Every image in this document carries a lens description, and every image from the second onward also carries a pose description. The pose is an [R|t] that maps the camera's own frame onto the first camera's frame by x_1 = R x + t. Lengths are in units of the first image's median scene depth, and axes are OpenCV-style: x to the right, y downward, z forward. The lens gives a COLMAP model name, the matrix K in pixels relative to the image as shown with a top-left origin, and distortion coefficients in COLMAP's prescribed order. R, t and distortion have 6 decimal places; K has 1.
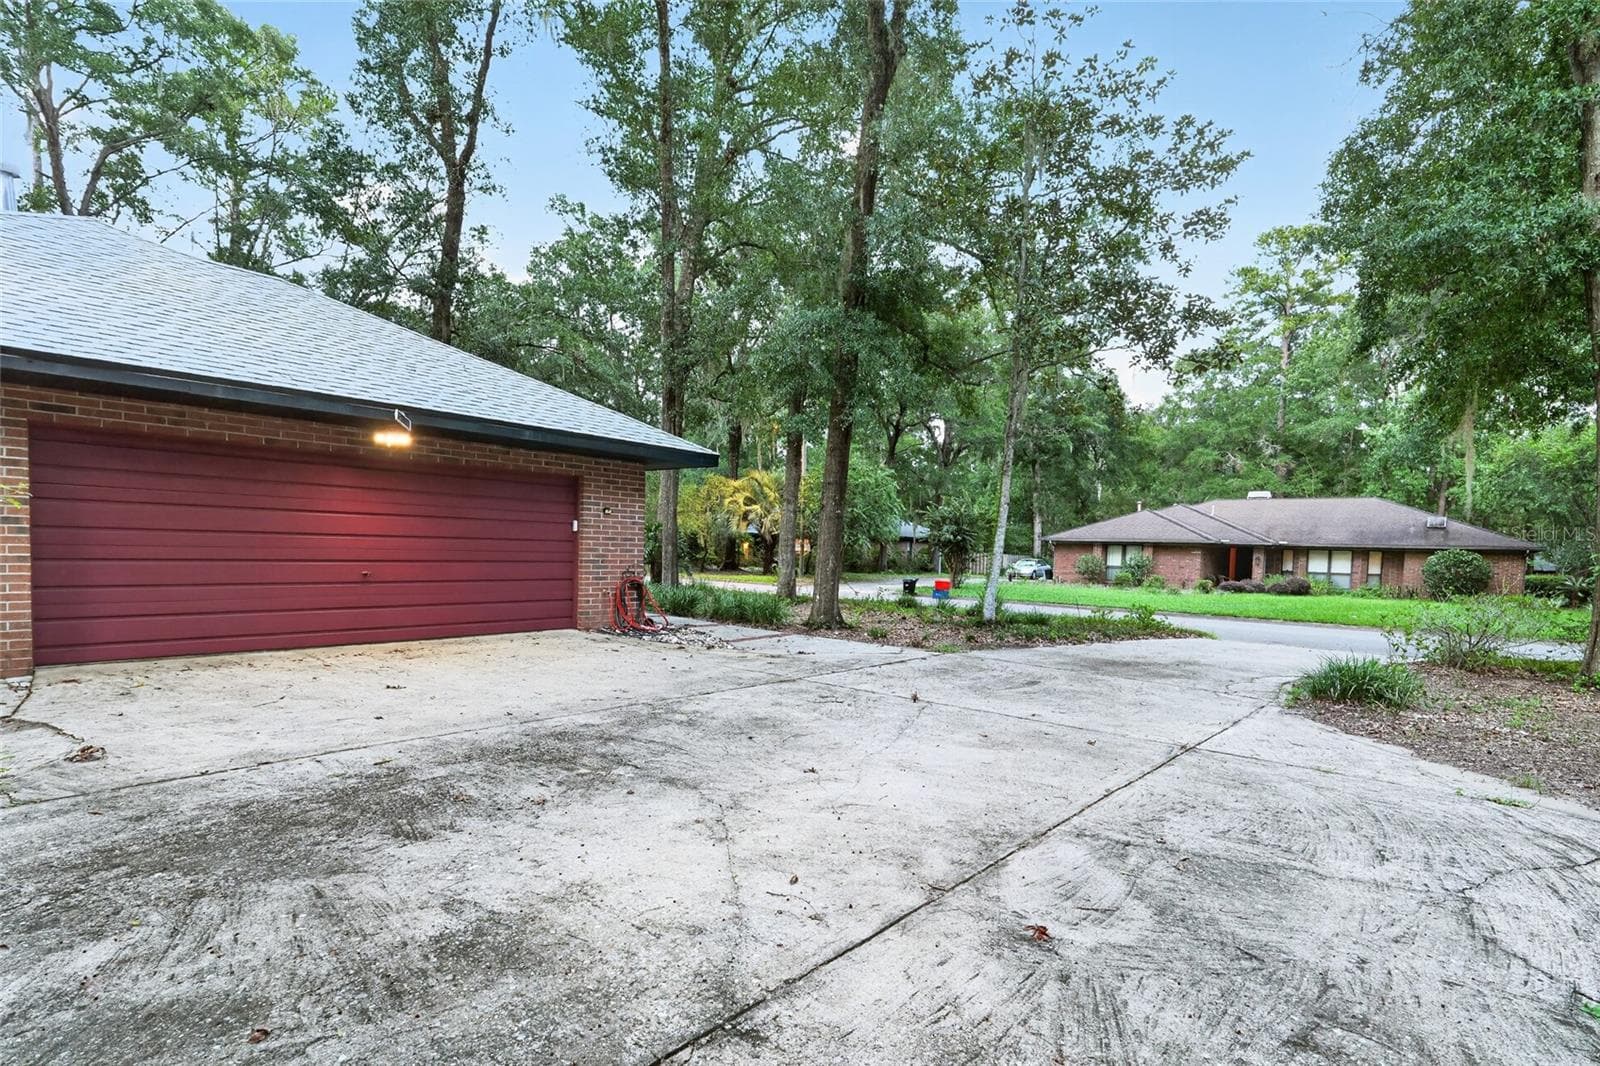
lens RADIAL K [[816.2, 0, 807.9], [0, 816.2, 541.5], [0, 0, 1]] dist [-0.001115, -0.000326]
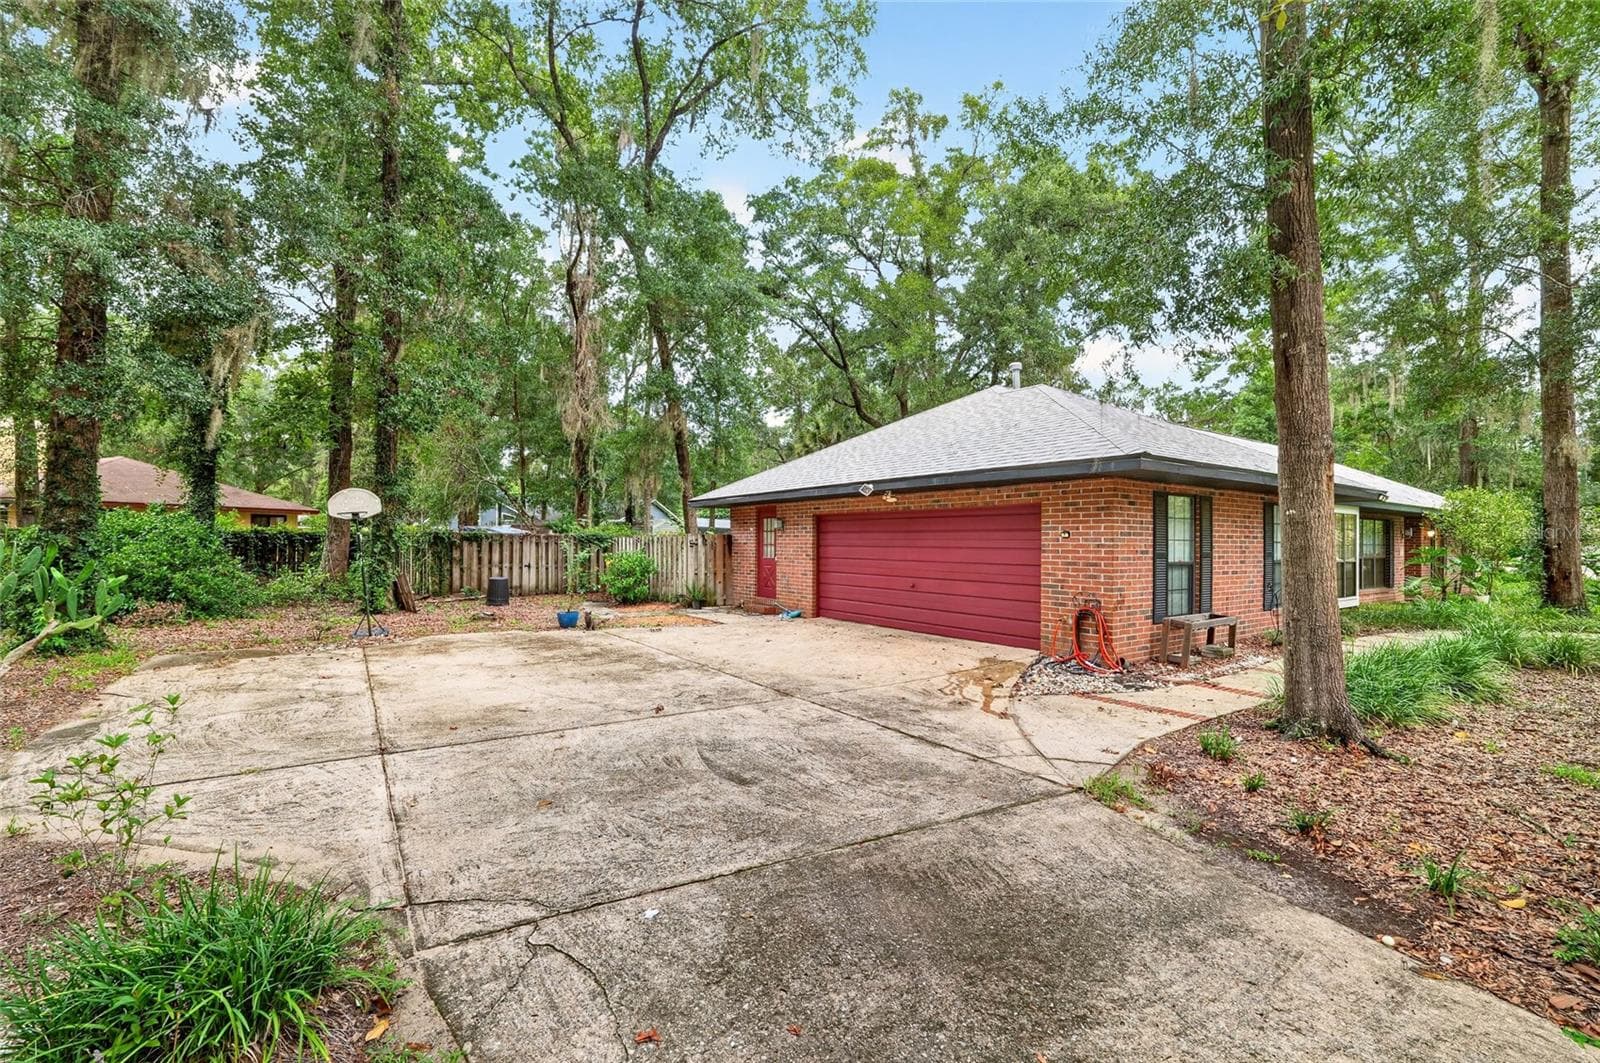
lens RADIAL K [[745.8, 0, 800.0], [0, 745.8, 531.5], [0, 0, 1]] dist [-0.000475, -0.000286]
pose [[-0.248872, -0.027215, -0.968154, 0.697478], [-0.000458, 0.999608, -0.027981, -0.016826], [0.968536, -0.006521, -0.248787, 0.941445]]
